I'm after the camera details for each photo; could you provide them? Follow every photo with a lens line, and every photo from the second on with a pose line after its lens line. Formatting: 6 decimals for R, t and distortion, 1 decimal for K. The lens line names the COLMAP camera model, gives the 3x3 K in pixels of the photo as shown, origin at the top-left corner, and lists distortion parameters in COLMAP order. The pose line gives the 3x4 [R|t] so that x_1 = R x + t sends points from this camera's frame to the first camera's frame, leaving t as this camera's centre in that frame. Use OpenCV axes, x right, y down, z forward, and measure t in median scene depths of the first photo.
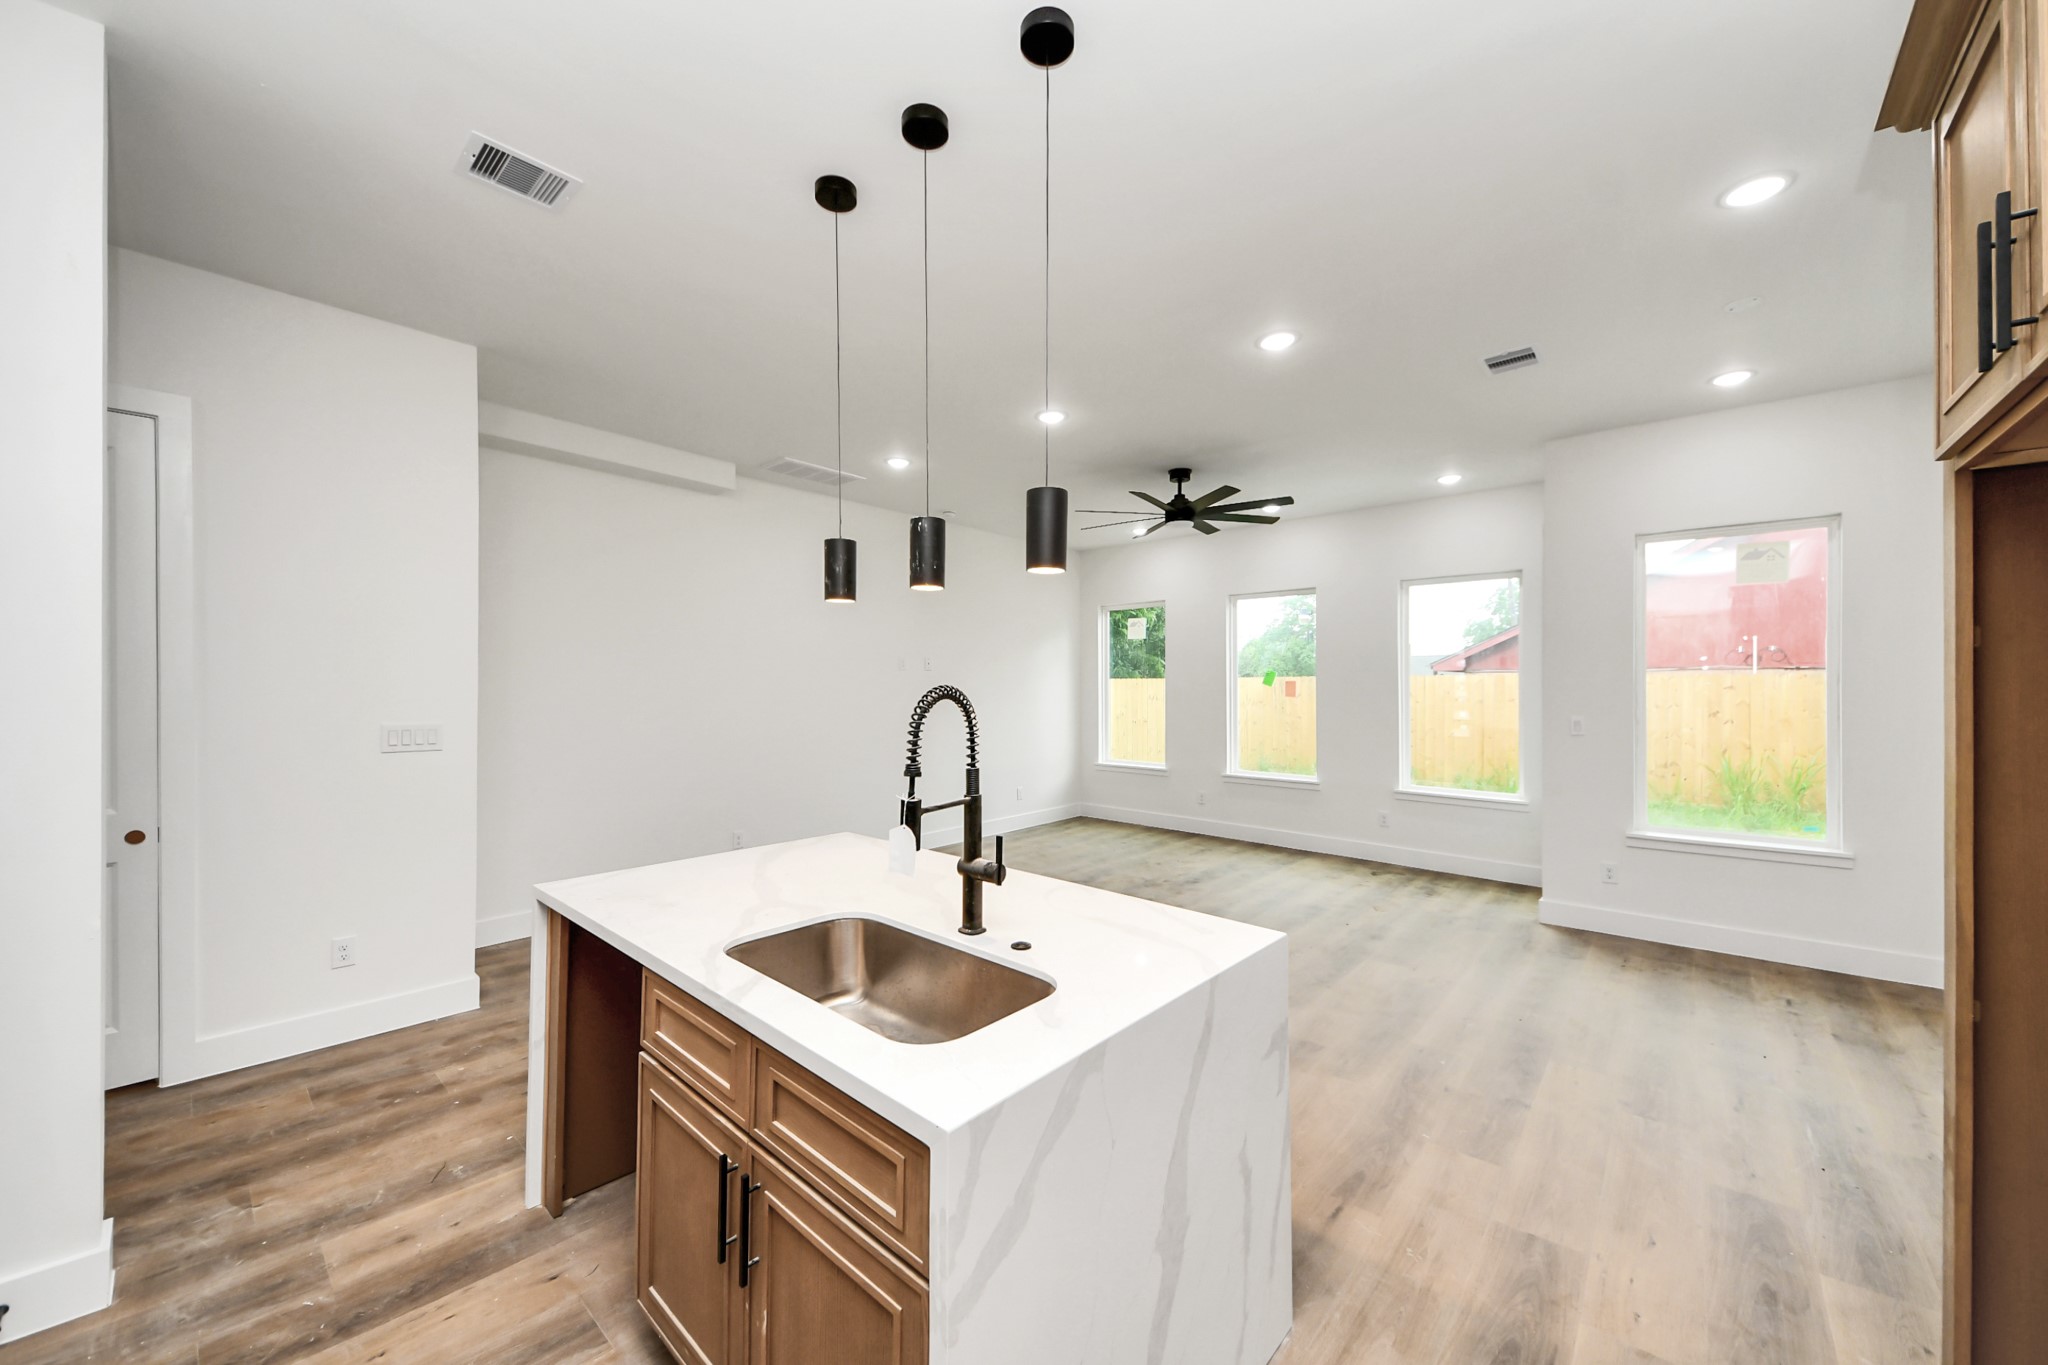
lens RADIAL K [[747.1, 0, 1005.3], [0, 747.1, 681.7], [0, 0, 1]] dist [-0.001857, -0.006444]
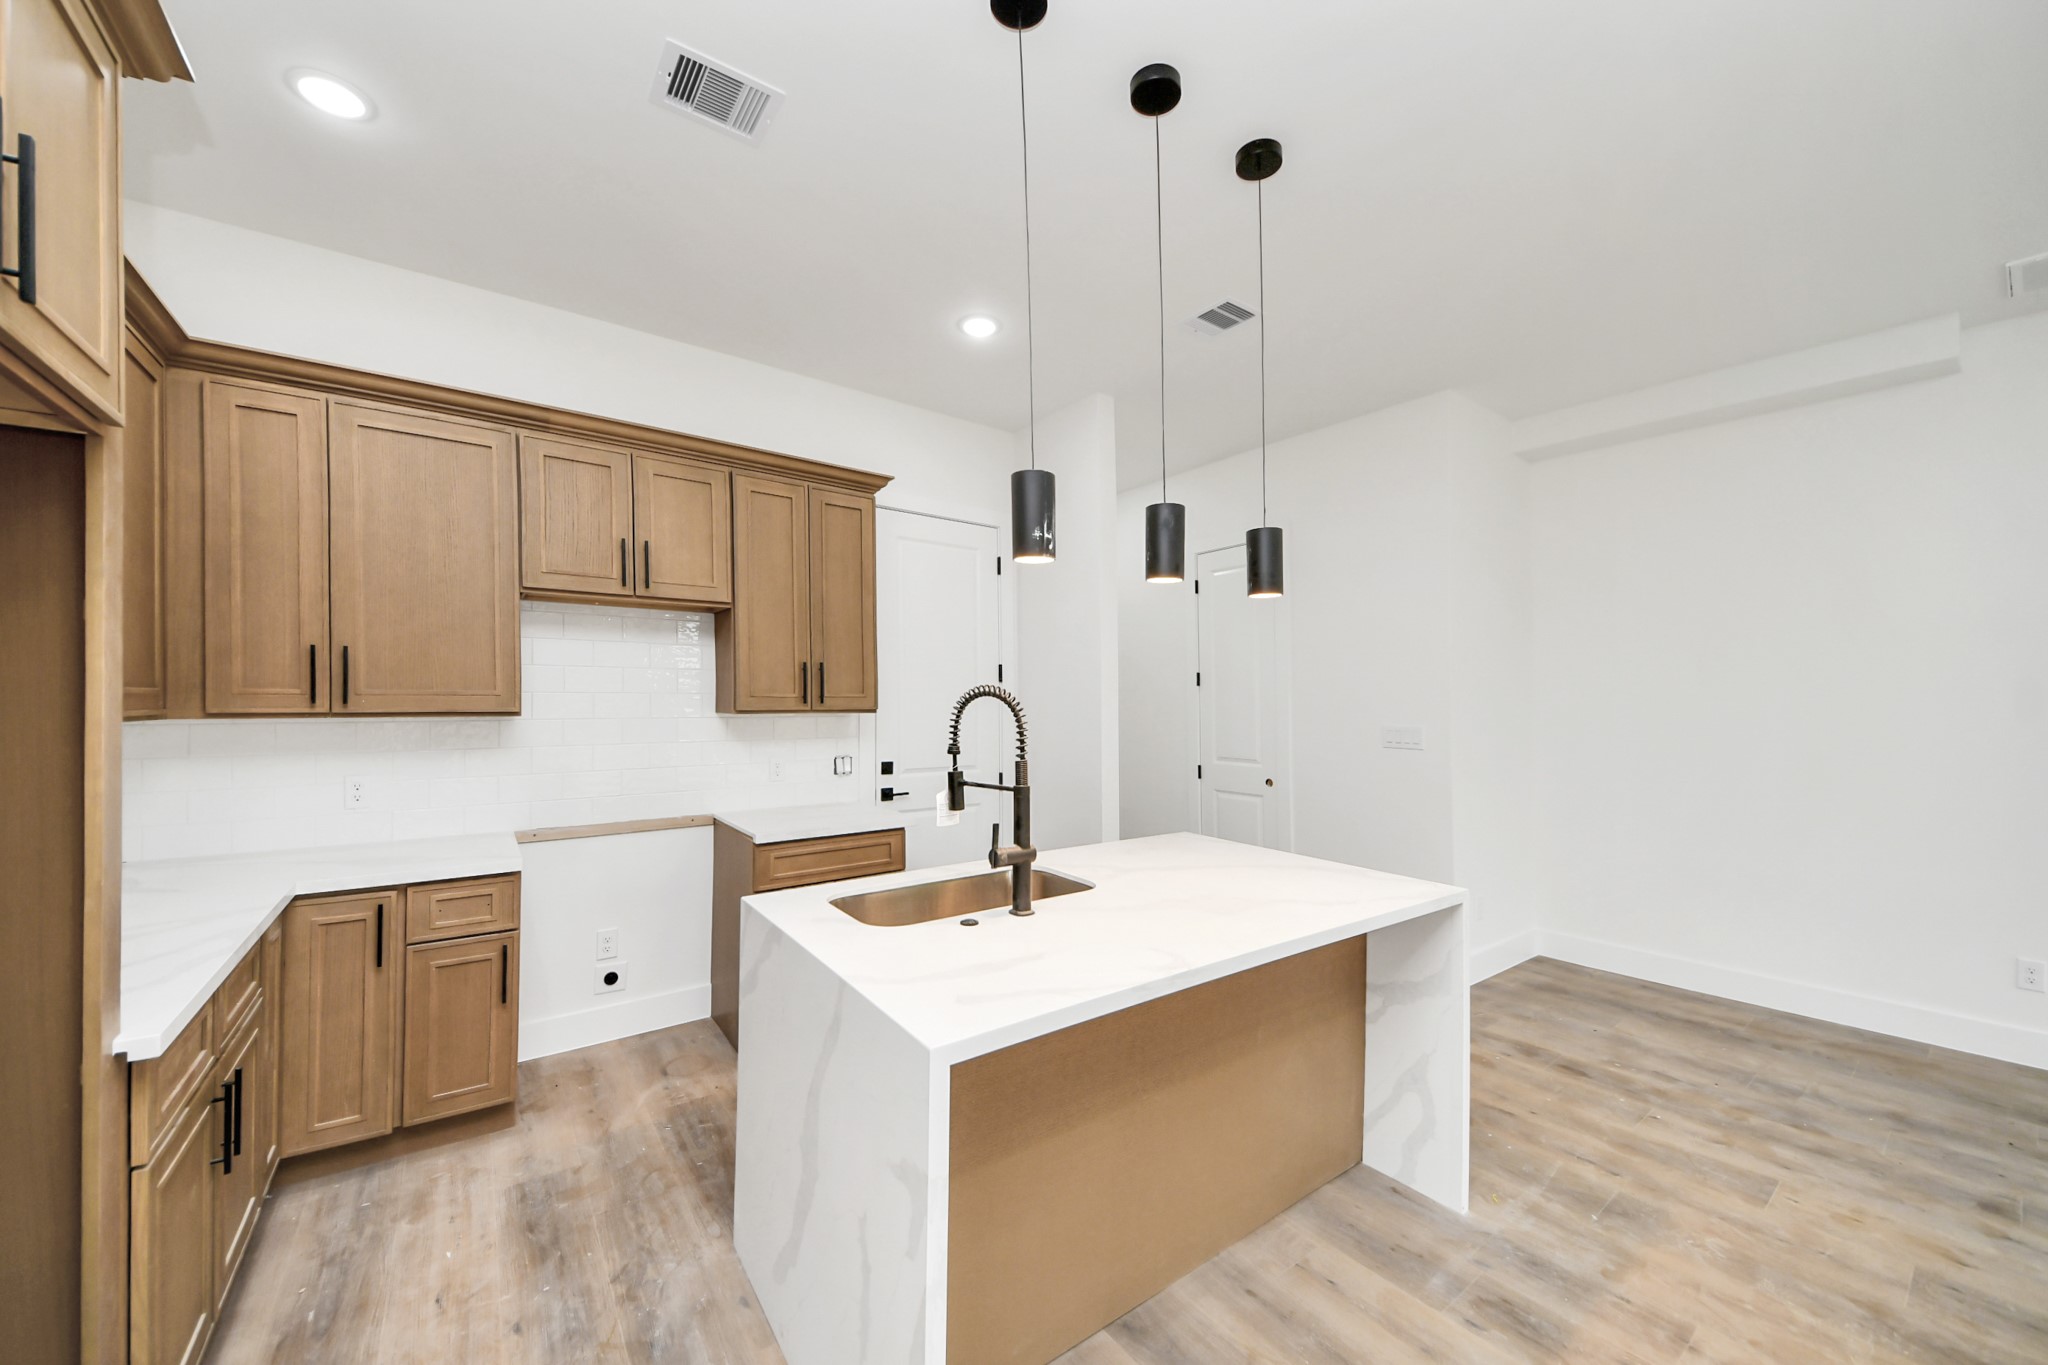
lens RADIAL K [[789.7, 0, 1019.2], [0, 789.7, 678.9], [0, 0, 1]] dist [-0.008719, -0.004233]
pose [[-0.196462, -0.024291, -0.980210, 0.398236], [0.002215, 0.999680, -0.025218, 0.008702], [0.980509, -0.007125, -0.196345, 0.440558]]
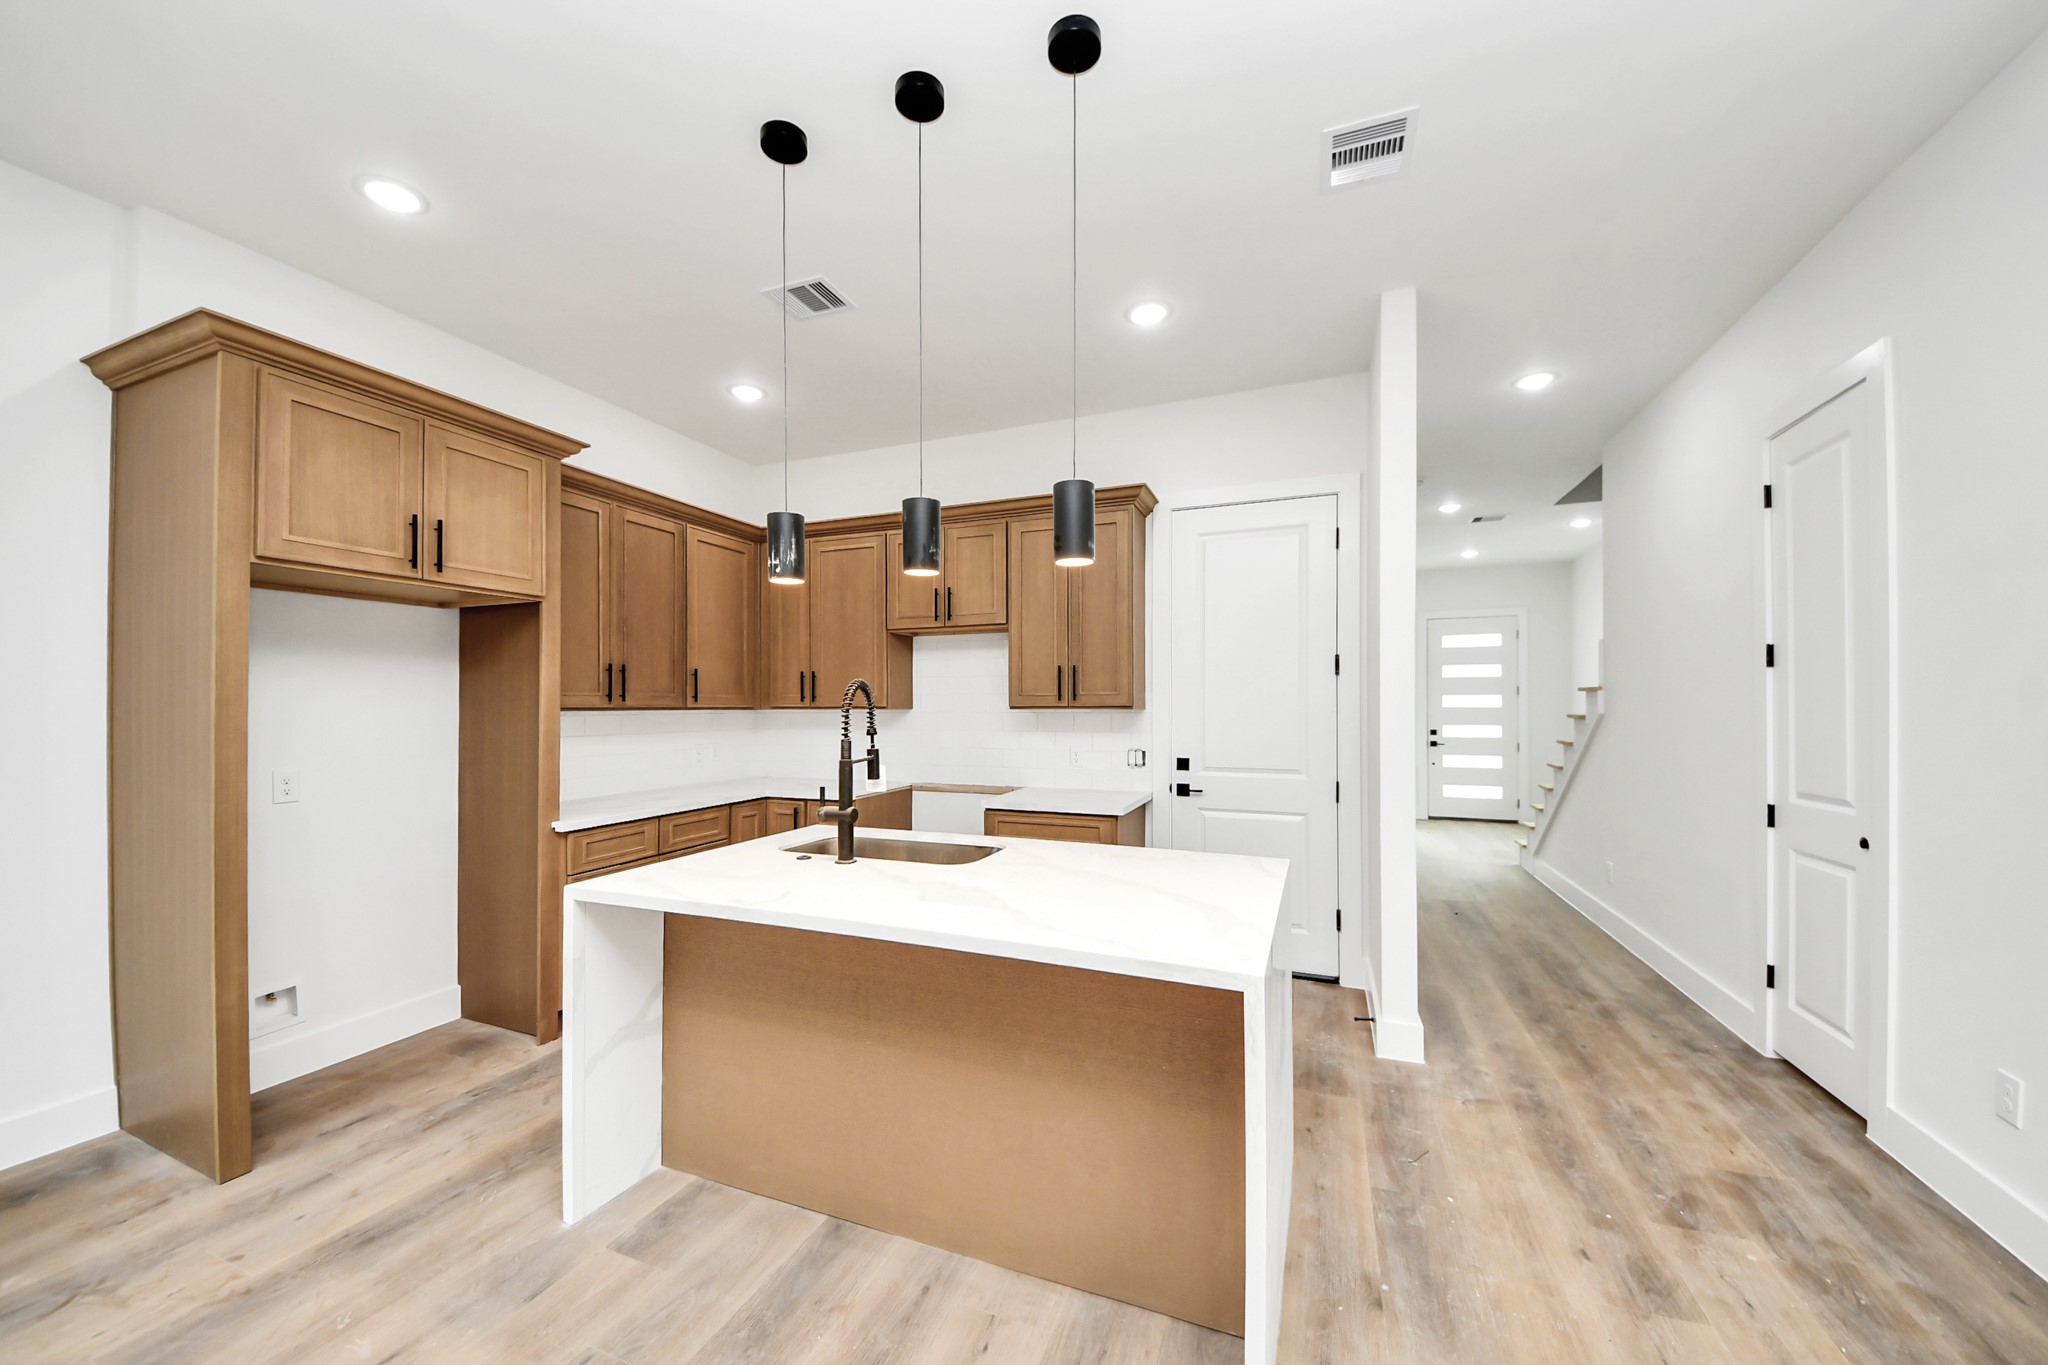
lens RADIAL K [[747.1, 0, 1005.0], [0, 747.1, 693.7], [0, 0, 1]] dist [-0.001857, -0.006444]
pose [[-0.936541, -0.002874, -0.350548, 0.064506], [0.005595, 0.999716, -0.023144, 0.023388], [0.350515, -0.023637, -0.936259, 0.851134]]
